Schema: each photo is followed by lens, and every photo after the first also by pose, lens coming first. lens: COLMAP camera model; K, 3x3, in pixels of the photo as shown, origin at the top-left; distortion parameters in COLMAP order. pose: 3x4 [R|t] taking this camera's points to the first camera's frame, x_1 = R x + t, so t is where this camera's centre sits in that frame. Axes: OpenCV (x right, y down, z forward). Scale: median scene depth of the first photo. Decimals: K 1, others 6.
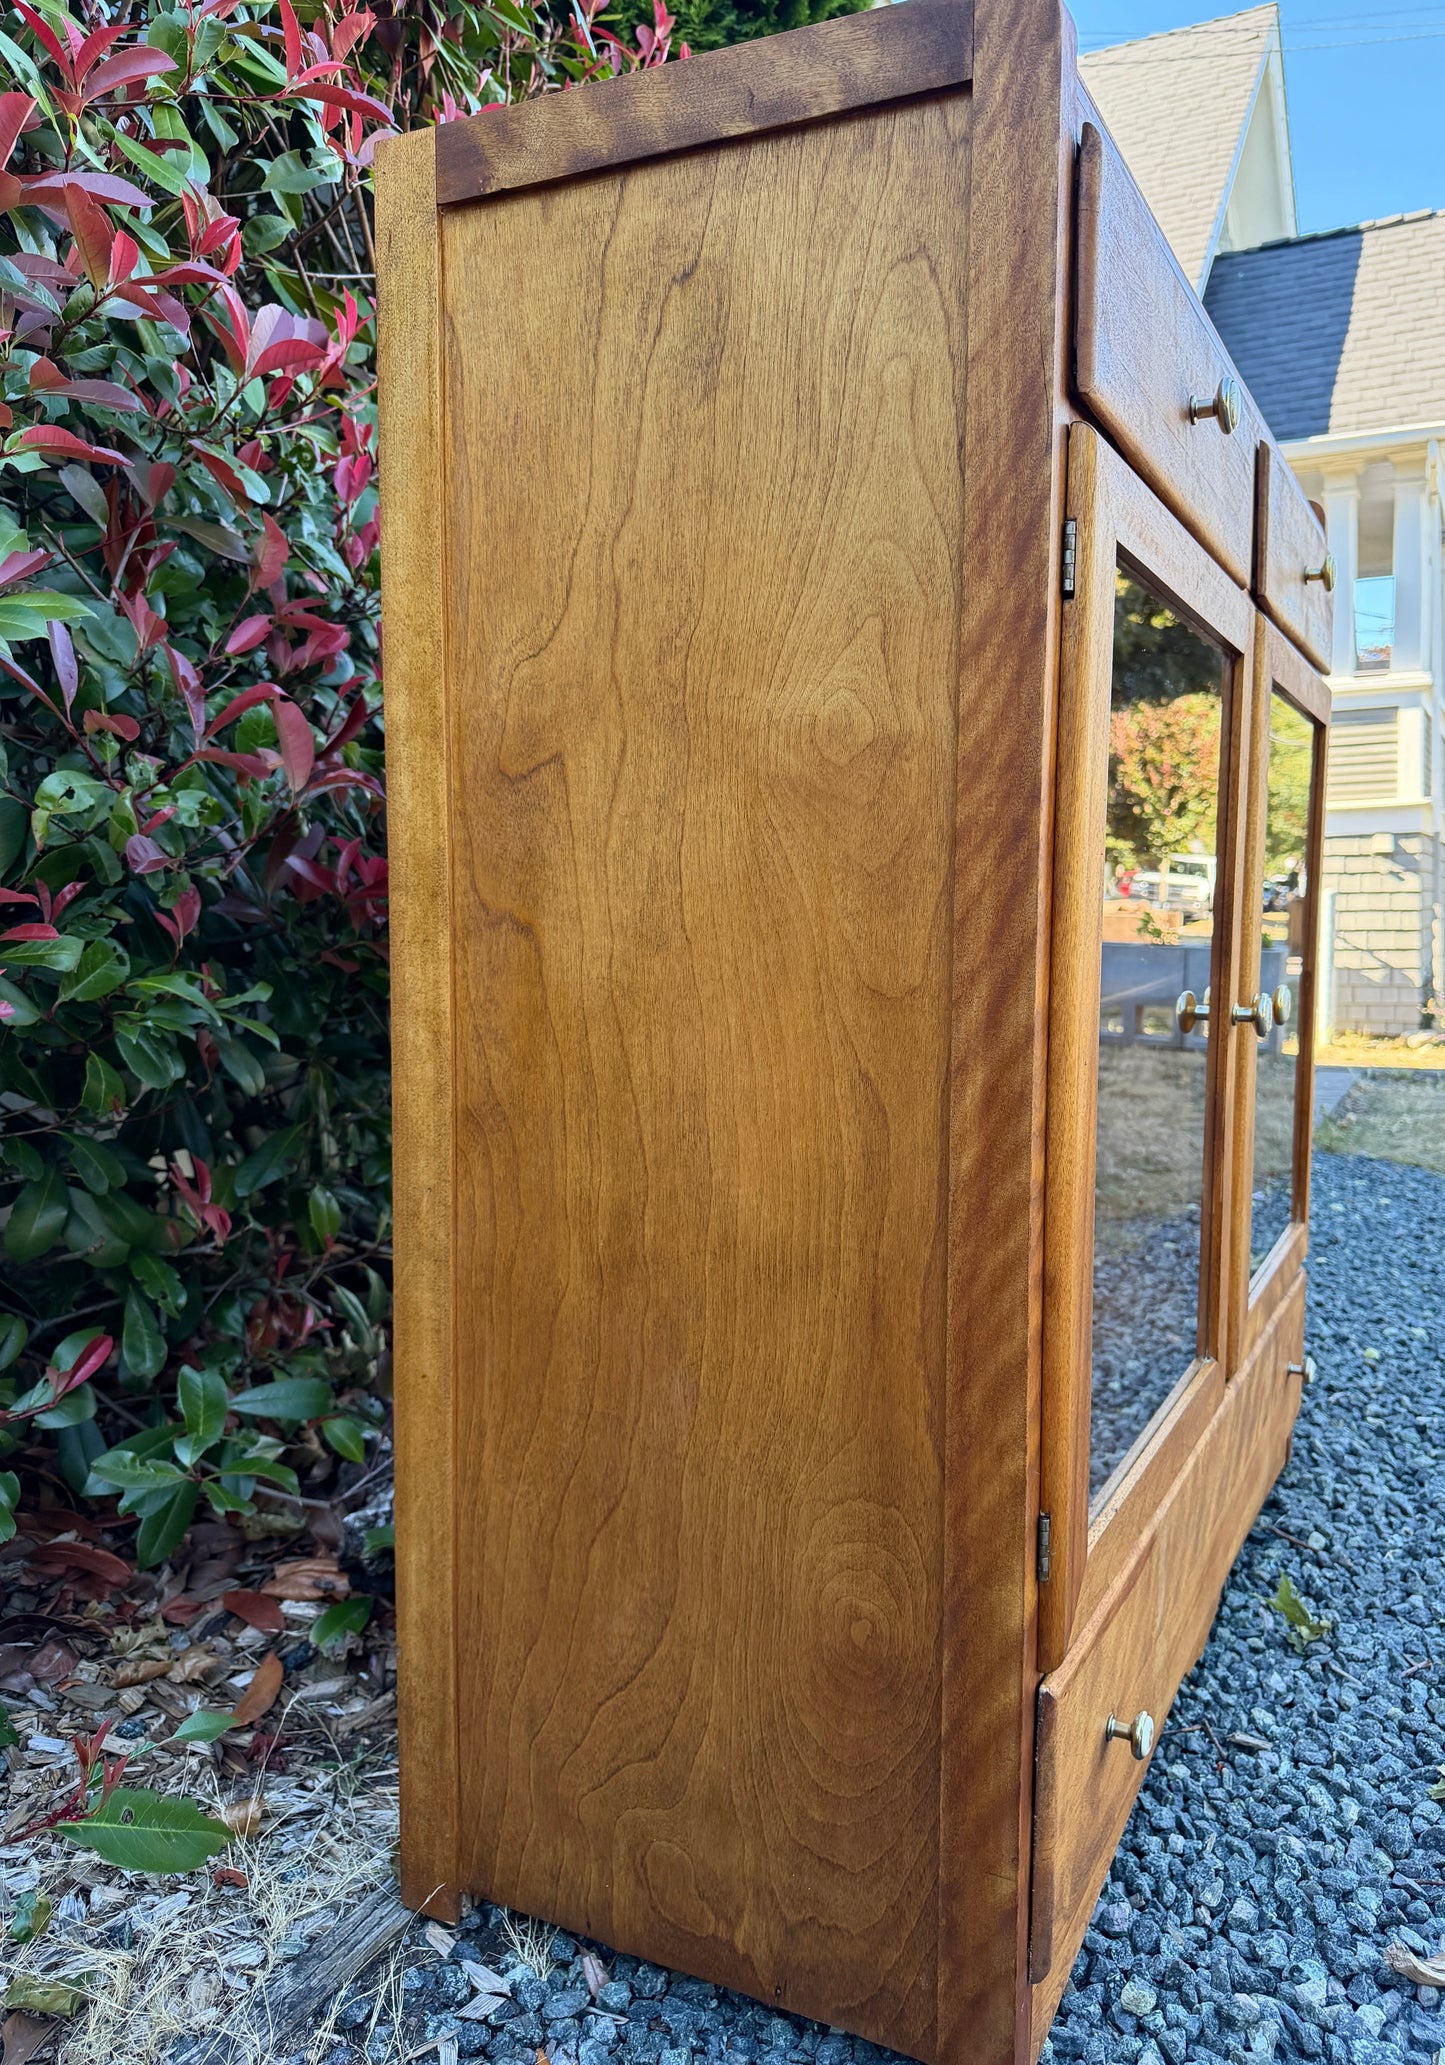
lens RADIAL K [[1484.9, 0, 811.2], [0, 1484.9, 1025.4], [0, 0, 1]] dist [0.030255, -0.052892]
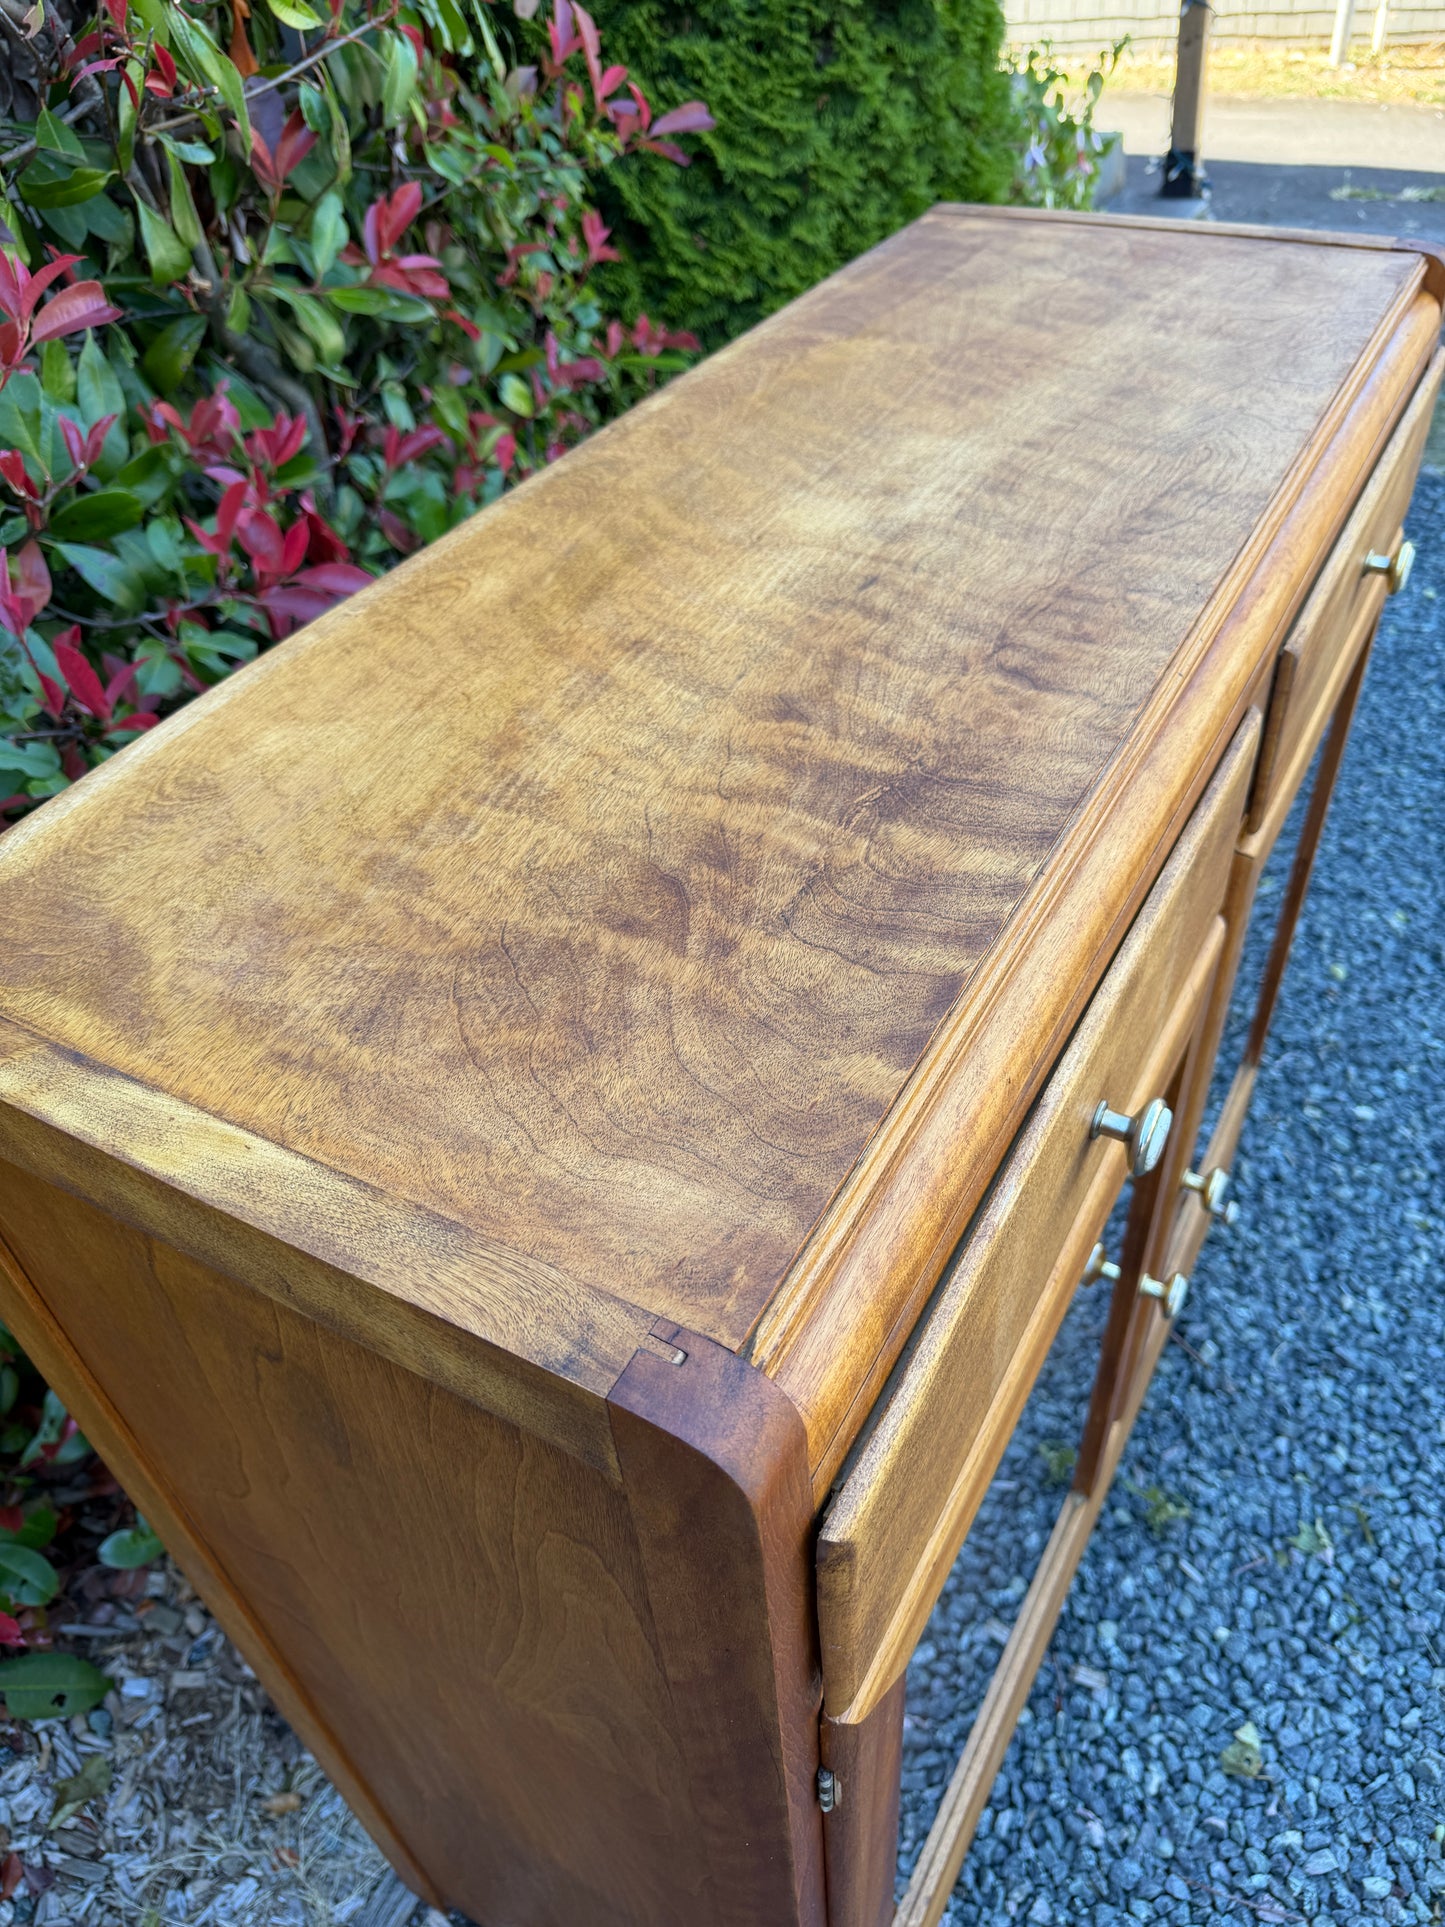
lens RADIAL K [[1396.5, 0, 733.7], [0, 1396.5, 966.0], [0, 0, 1]] dist [-0.007934, -0.002456]
pose [[0.994833, -0.007186, -0.101266, 0.161750], [0.066884, 0.796810, 0.600516, -0.866530], [0.076374, -0.604187, 0.793174, 0.549189]]
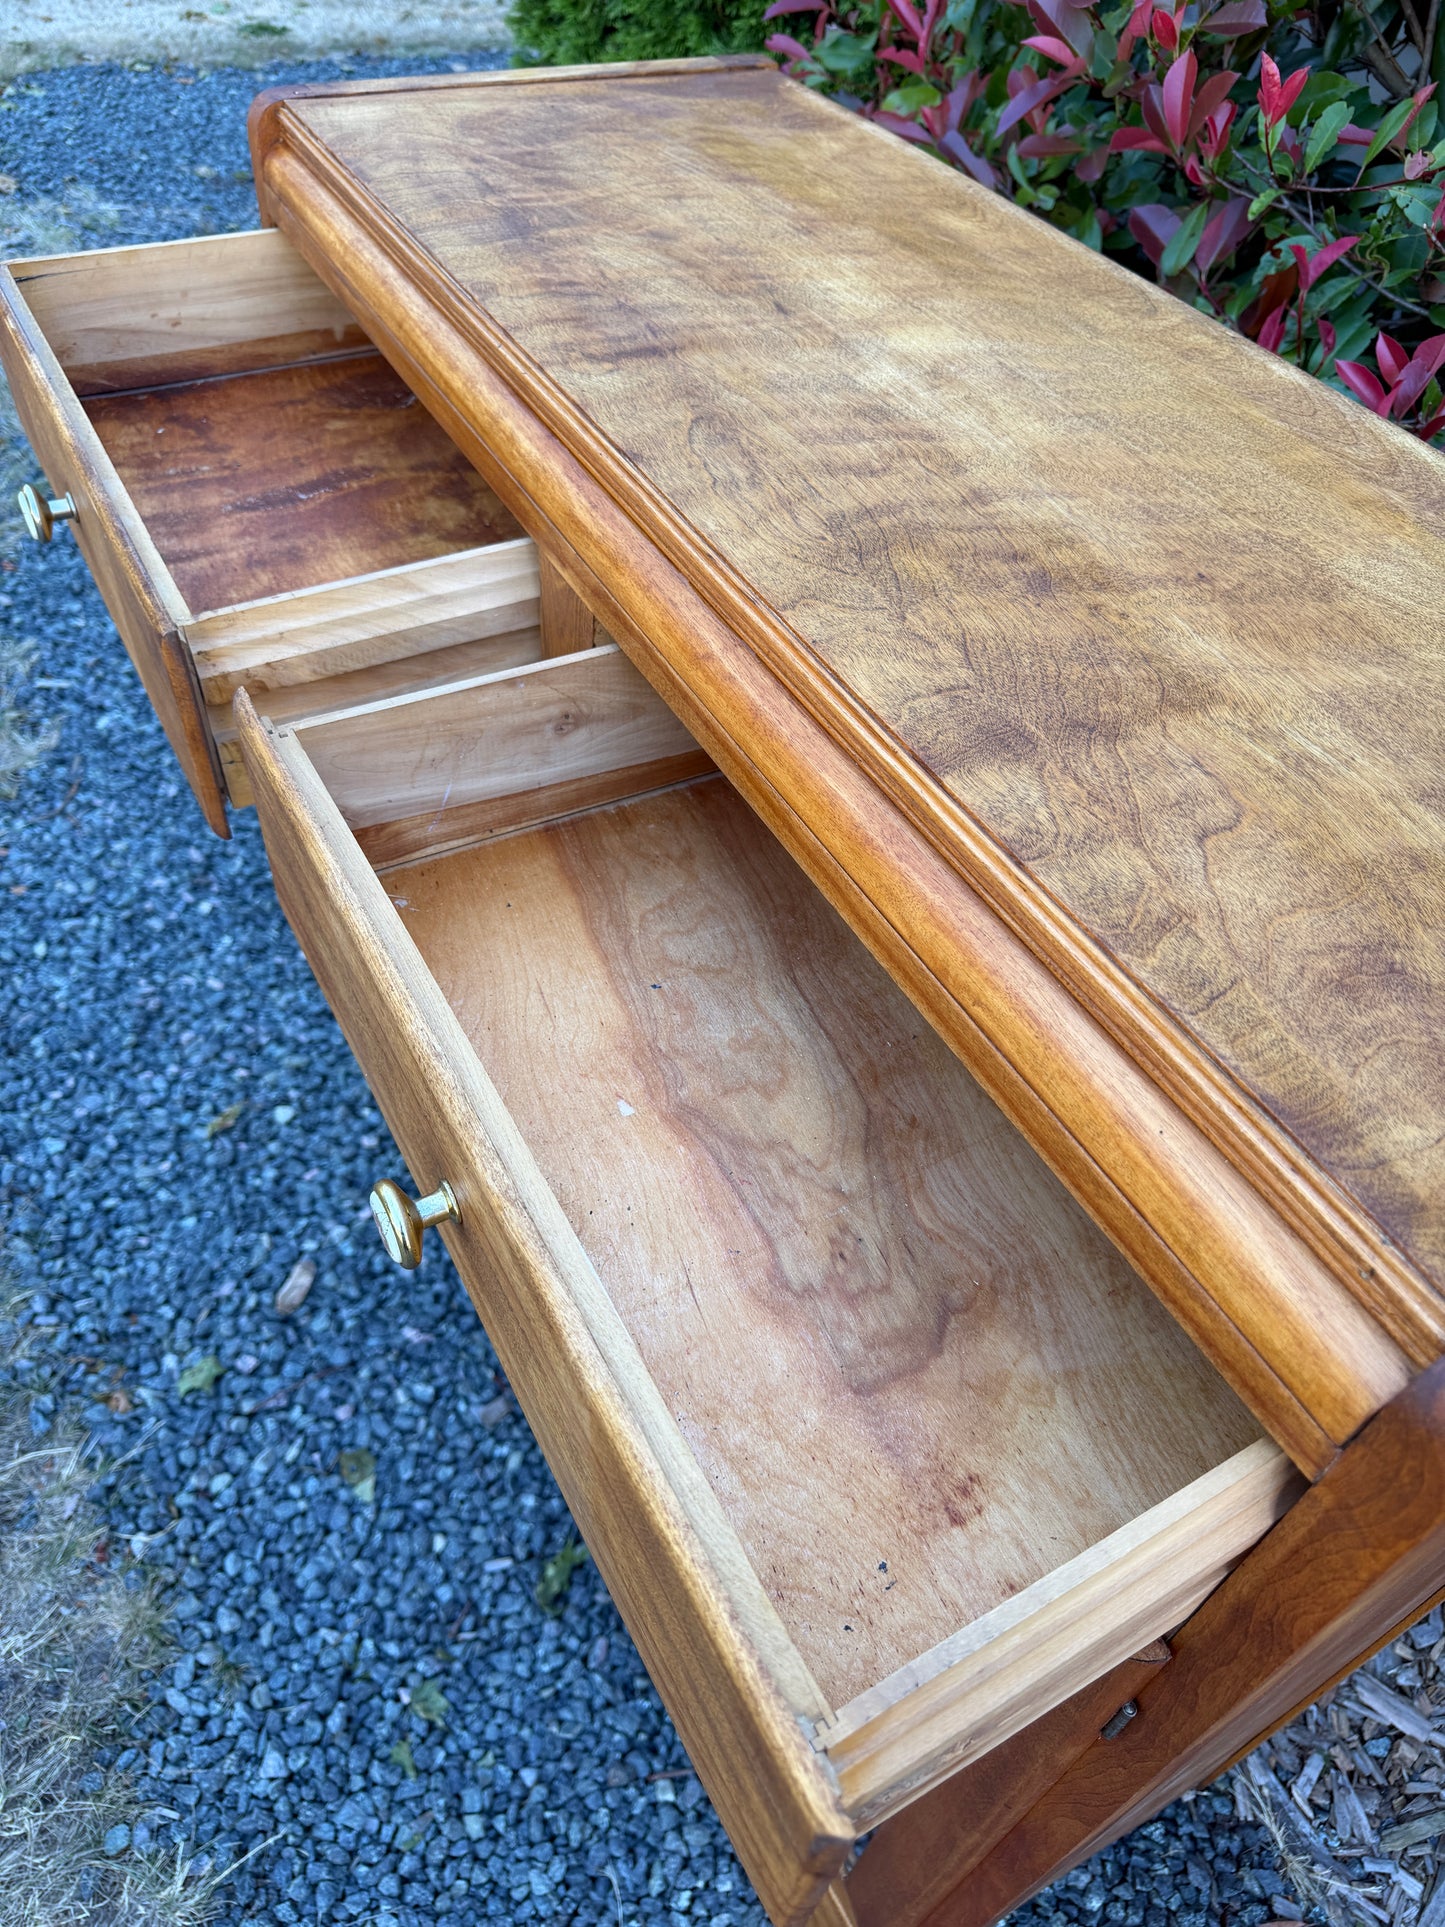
lens RADIAL K [[1396.5, 0, 733.7], [0, 1396.5, 966.0], [0, 0, 1]] dist [-0.007934, -0.002456]
pose [[-0.582721, 0.552054, -0.596383, 0.884932], [-0.152517, 0.646525, 0.747492, -0.940882], [0.798232, 0.526538, -0.292546, 1.690042]]
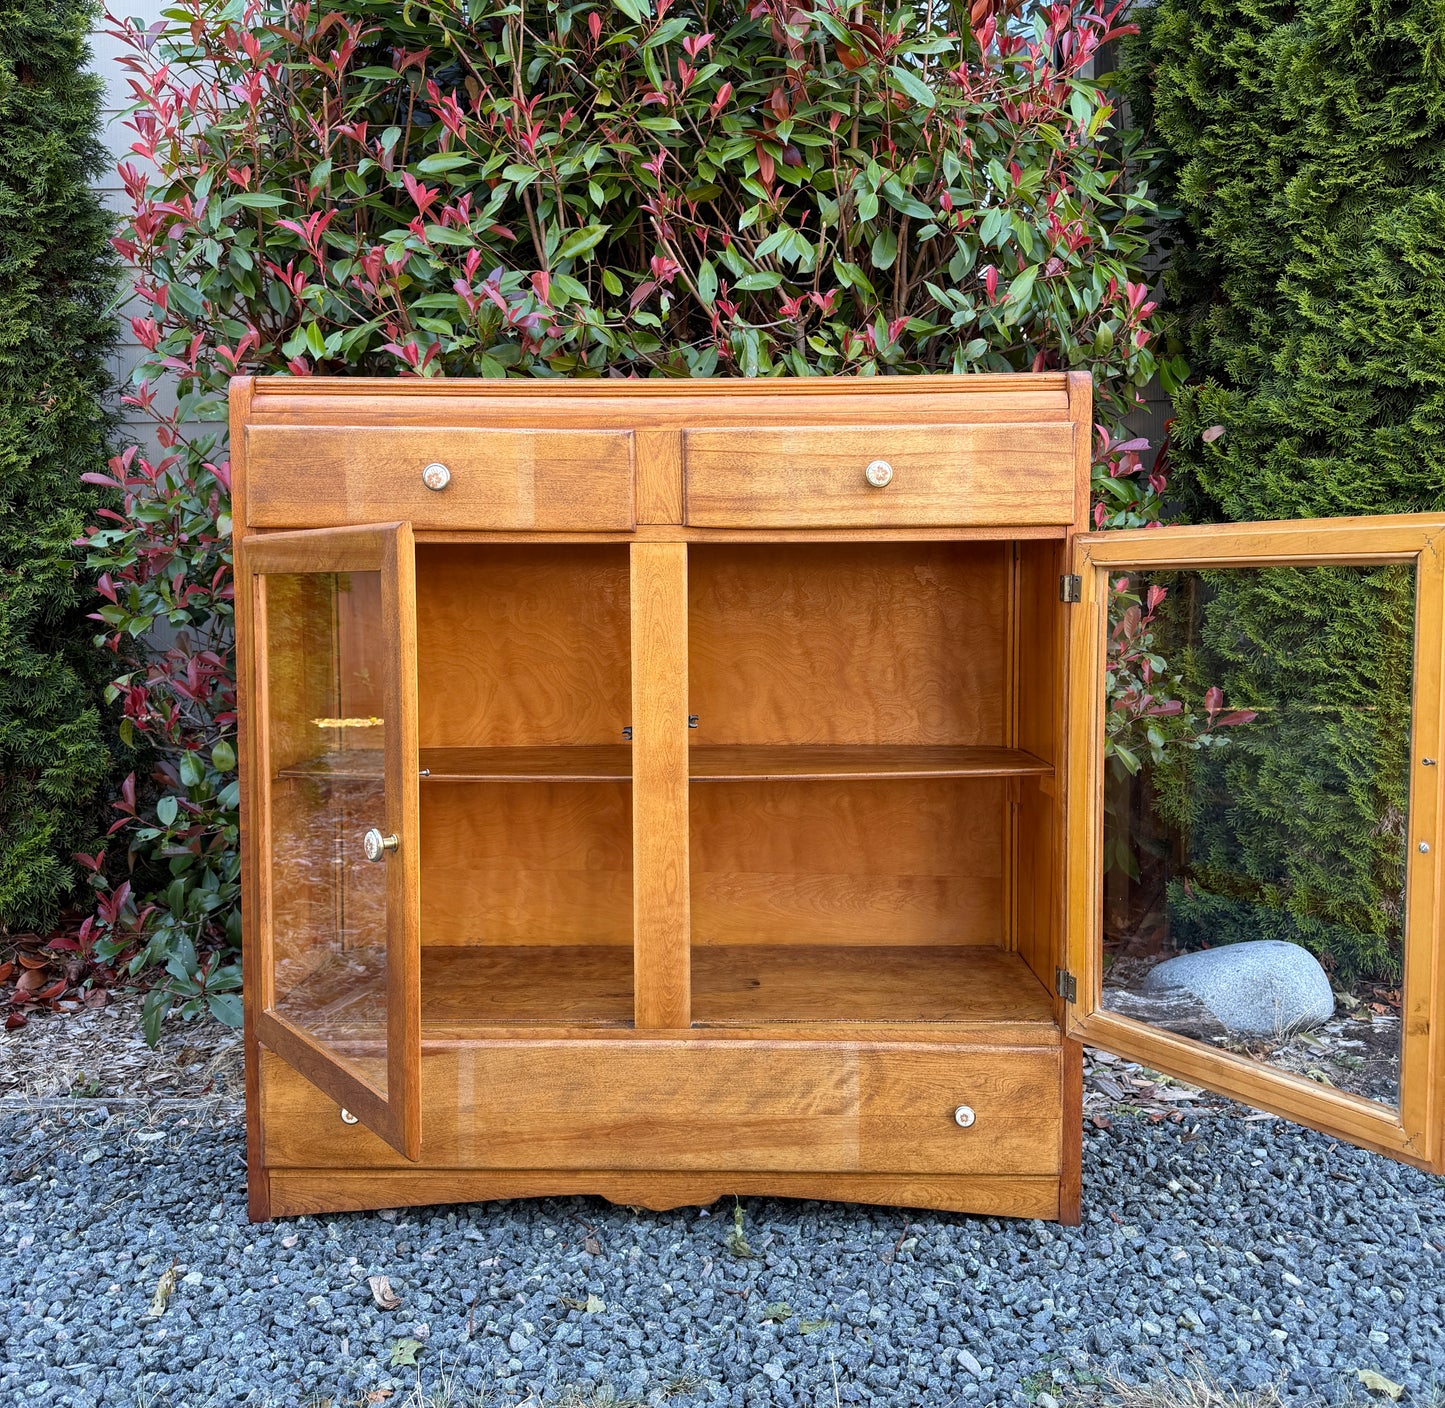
lens RADIAL K [[1363.4, 0, 720.9], [0, 1363.4, 683.0], [0, 0, 1]] dist [0.074683, -0.139937]
pose [[0.409523, 0.045537, -0.911162, 2.125126], [-0.069176, 0.997428, 0.018757, -0.201402], [0.909673, 0.055349, 0.411620, 0.620096]]
